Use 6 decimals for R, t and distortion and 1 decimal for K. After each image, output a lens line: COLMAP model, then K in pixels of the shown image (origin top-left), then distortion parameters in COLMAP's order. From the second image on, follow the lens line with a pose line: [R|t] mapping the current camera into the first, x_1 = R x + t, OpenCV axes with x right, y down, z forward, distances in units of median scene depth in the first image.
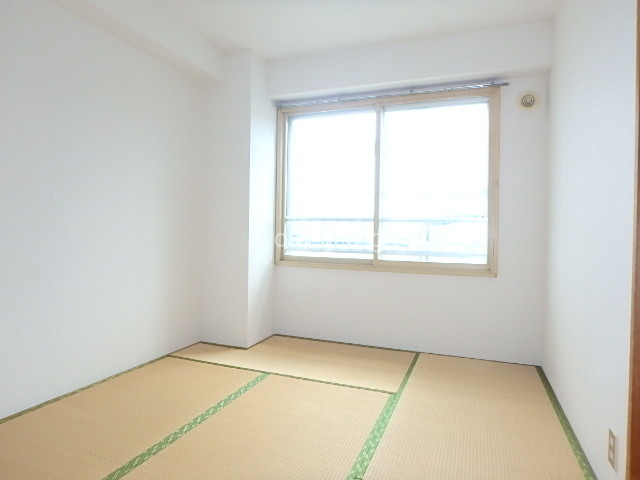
lens RADIAL K [[403.9, 0, 320.0], [0, 403.9, 240.0], [0, 0, 1]] dist [0.000423, 0.001201]
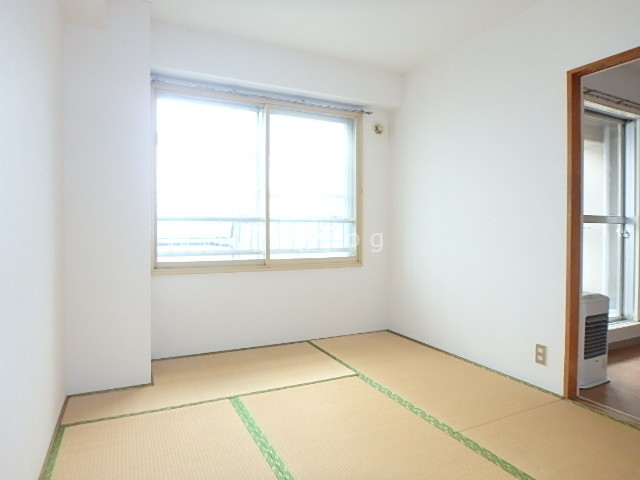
lens RADIAL K [[403.9, 0, 320.0], [0, 403.9, 240.0], [0, 0, 1]] dist [0.000423, 0.001201]
pose [[0.679660, -0.036213, 0.732633, -0.518389], [0.028349, 0.999331, 0.023096, -0.019616], [-0.732980, 0.005072, 0.680232, 0.222486]]
